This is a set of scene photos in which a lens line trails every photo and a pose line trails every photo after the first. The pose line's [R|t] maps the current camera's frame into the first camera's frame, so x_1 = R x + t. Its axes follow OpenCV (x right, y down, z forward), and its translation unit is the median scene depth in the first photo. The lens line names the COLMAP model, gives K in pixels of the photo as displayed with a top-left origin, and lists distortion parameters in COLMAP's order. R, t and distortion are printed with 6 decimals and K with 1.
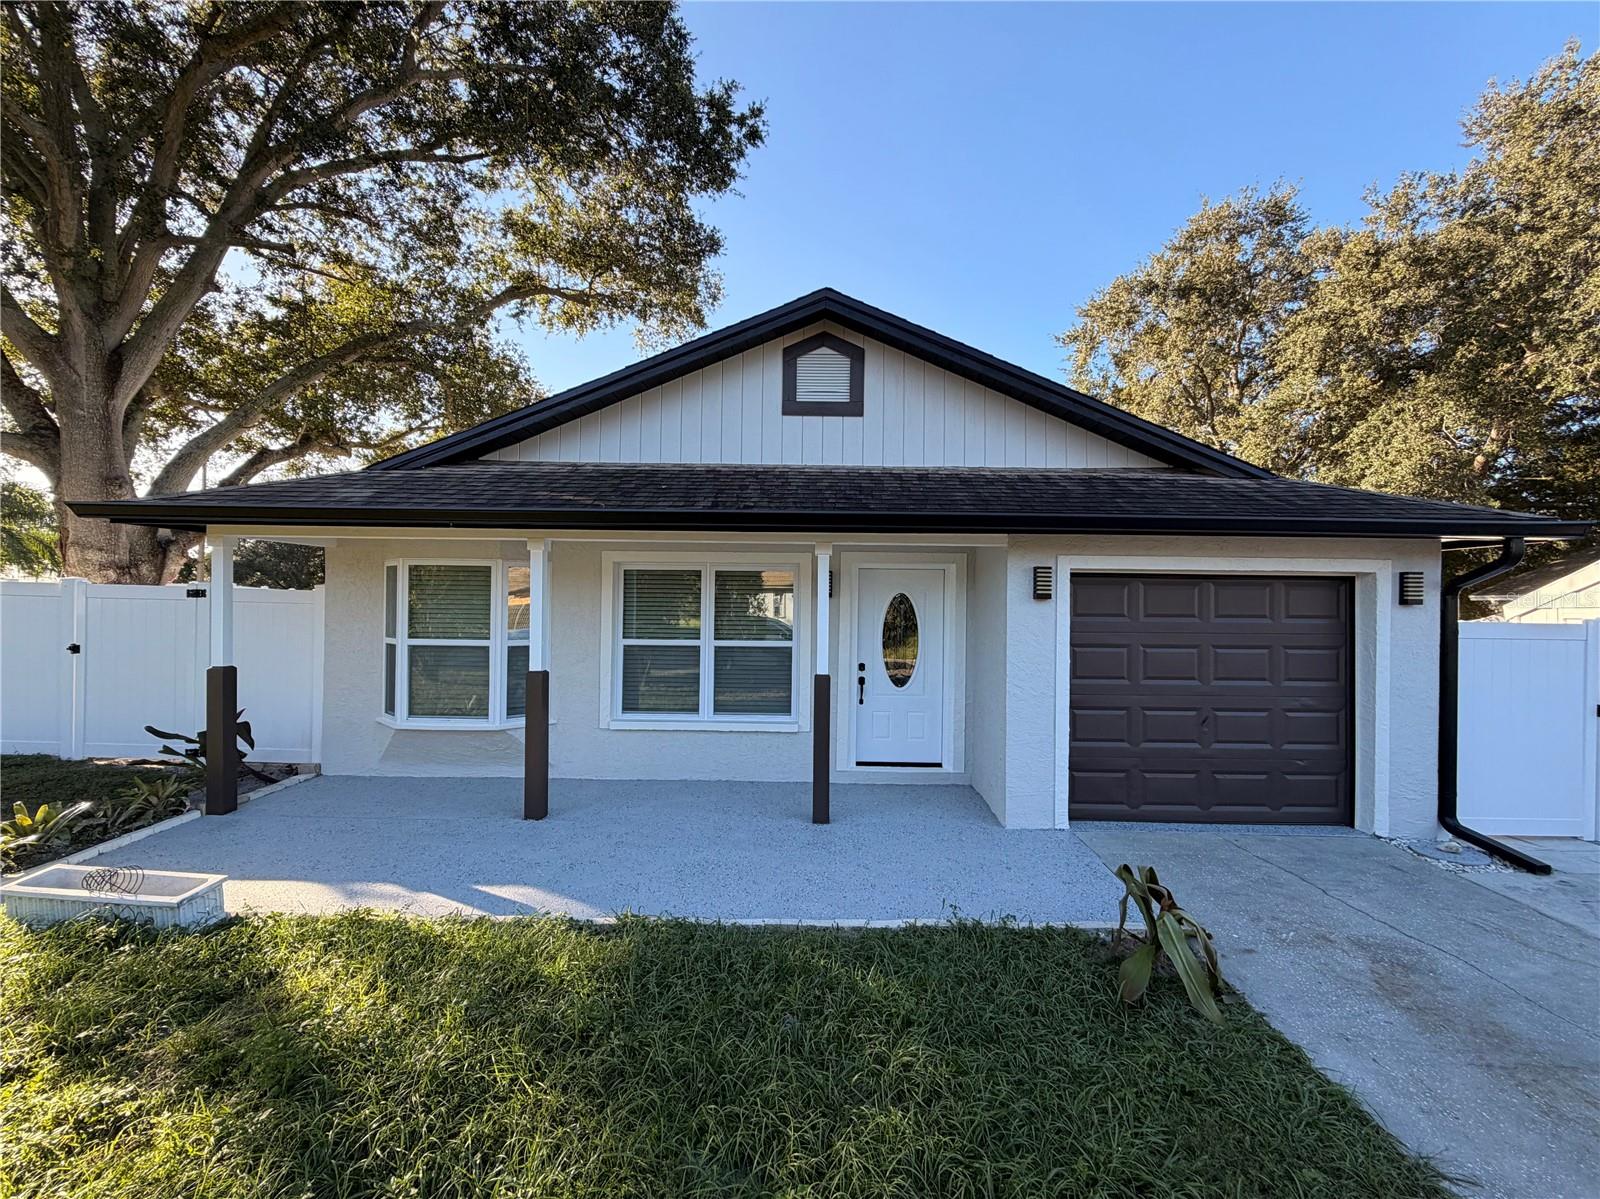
lens RADIAL K [[636.9, 0, 794.0], [0, 636.9, 593.0], [0, 0, 1]] dist [-0.000773, 0.000818]
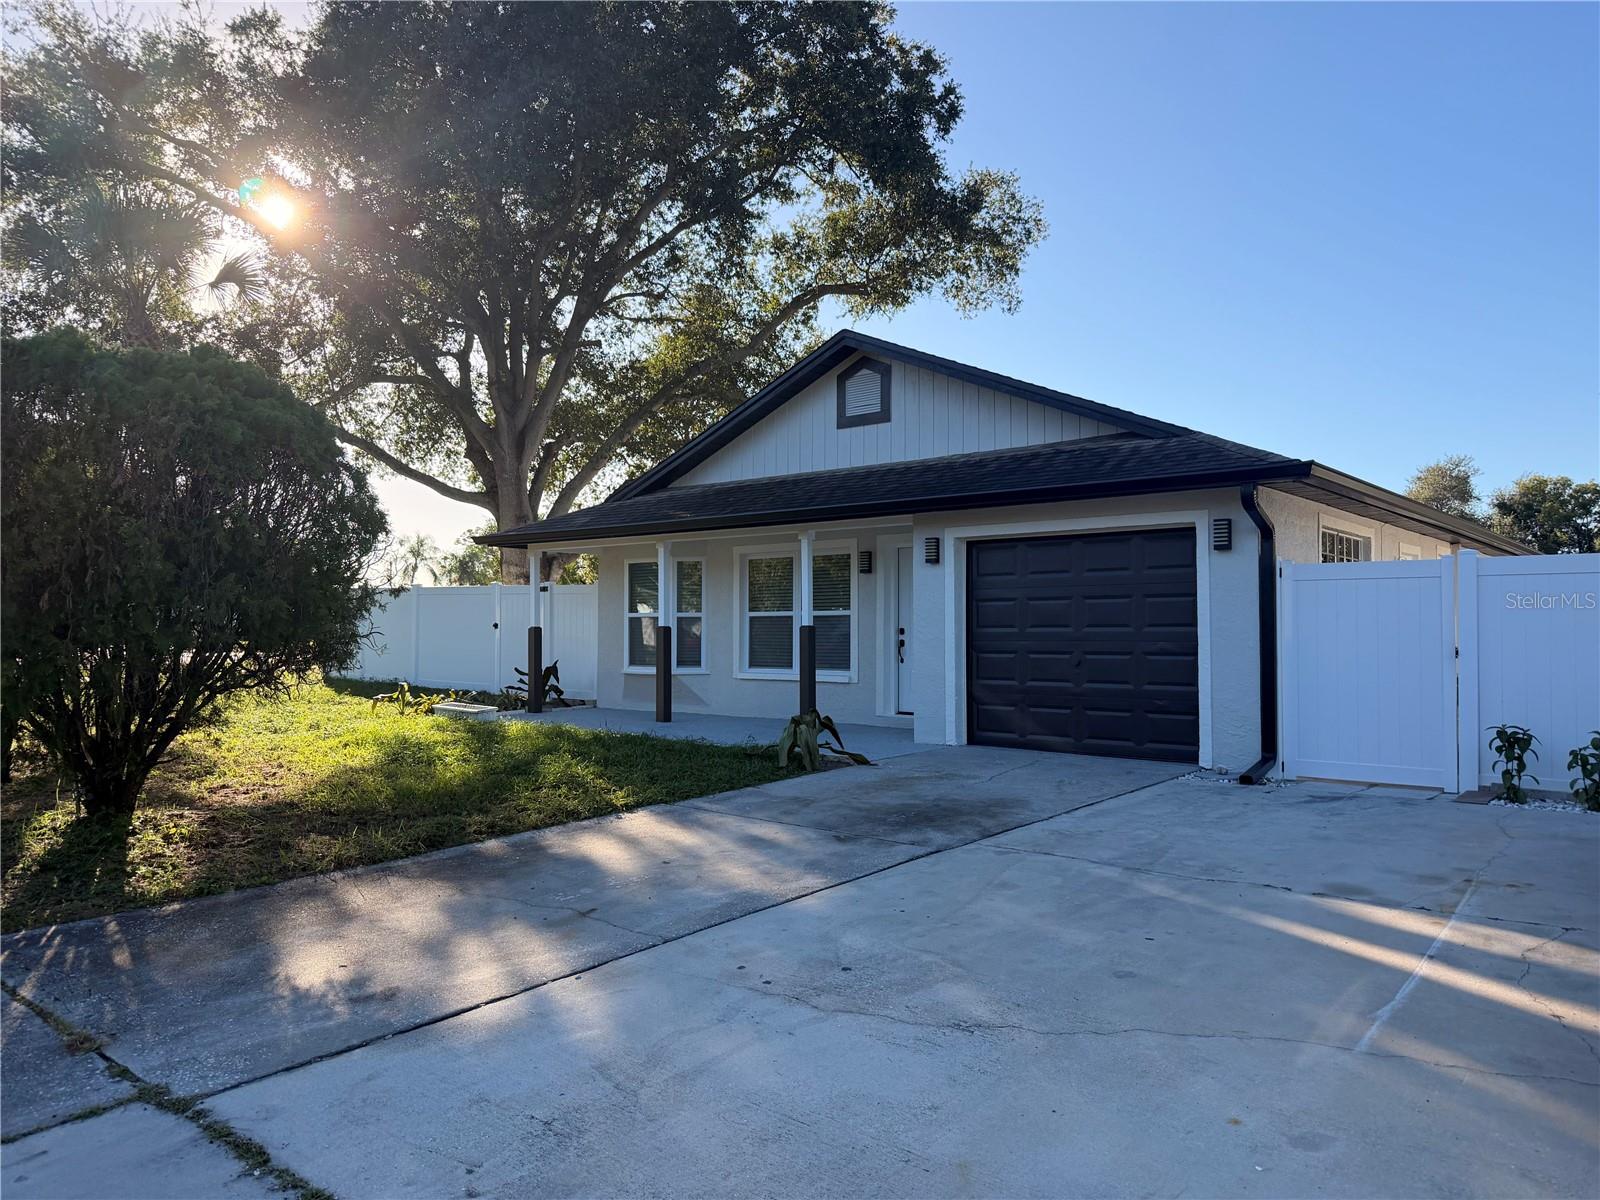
lens RADIAL K [[1105.6, 0, 812.9], [0, 1105.6, 589.1], [0, 0, 1]] dist [0.046280, -0.059370]
pose [[0.781698, -0.035938, -0.622621, 1.280626], [0.018285, 0.999230, -0.034719, 0.108866], [0.623390, 0.015755, 0.781753, -0.715194]]
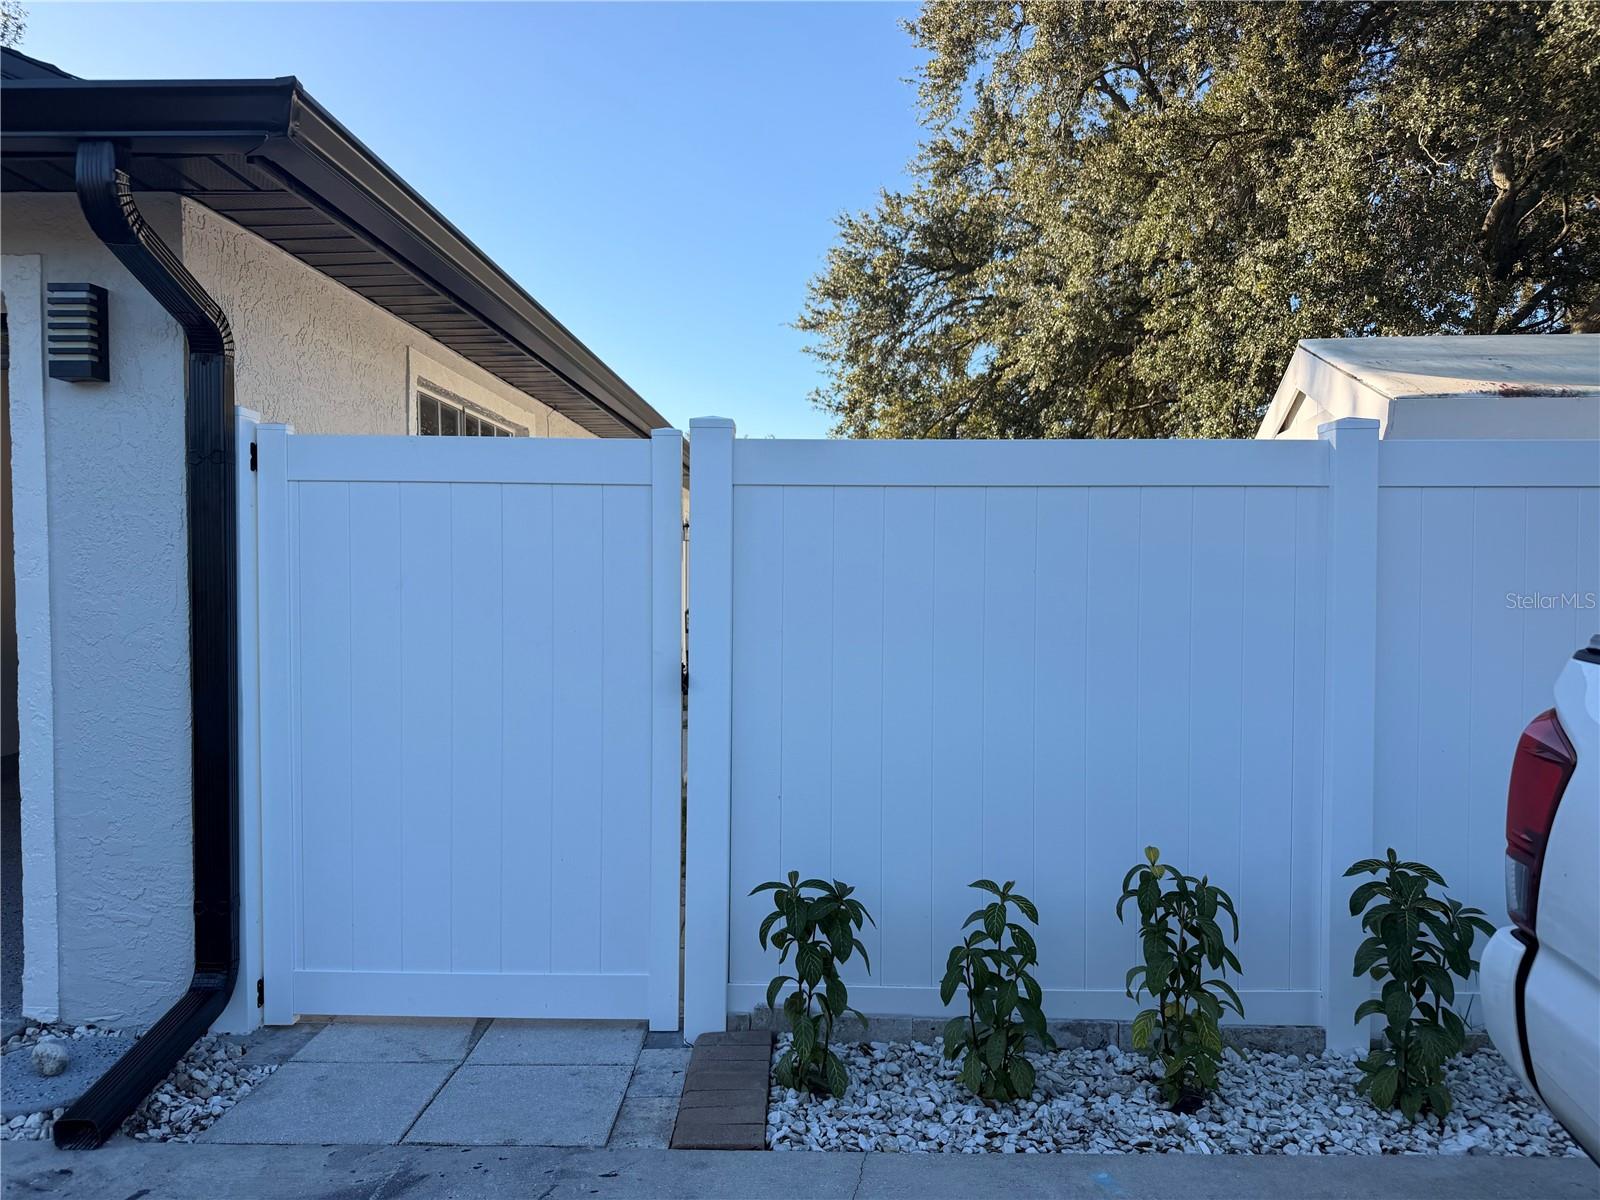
lens RADIAL K [[1105.6, 0, 808.2], [0, 1105.6, 634.0], [0, 0, 1]] dist [0.046280, -0.059370]
pose [[0.999984, -0.004775, 0.003089, 1.104042], [0.004541, 0.997423, 0.071602, 0.093761], [-0.003423, -0.071587, 0.997428, 0.297900]]
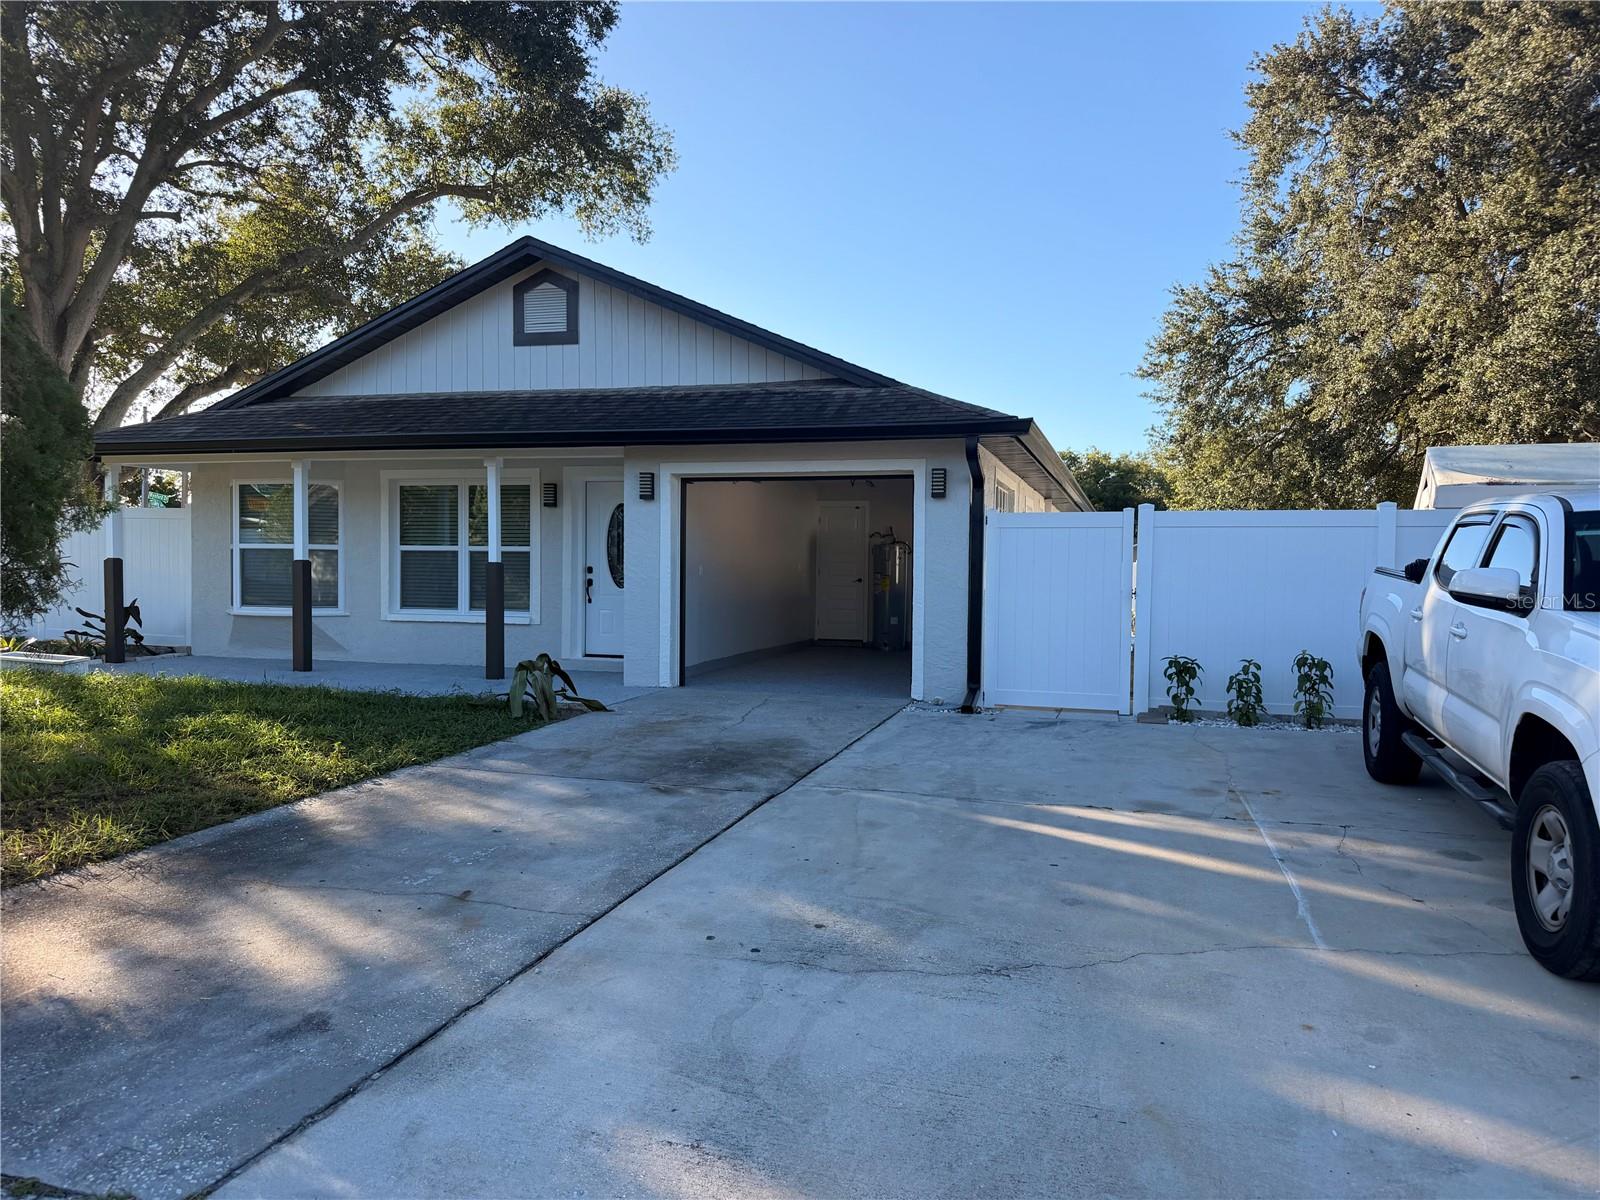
lens RADIAL K [[1105.6, 0, 803.6], [0, 1105.6, 600.8], [0, 0, 1]] dist [0.046280, -0.059370]
pose [[0.961709, 0.006037, -0.274005, 1.026792], [0.003766, 0.999372, 0.035237, 0.106209], [0.274046, -0.034920, 0.961082, -0.783224]]
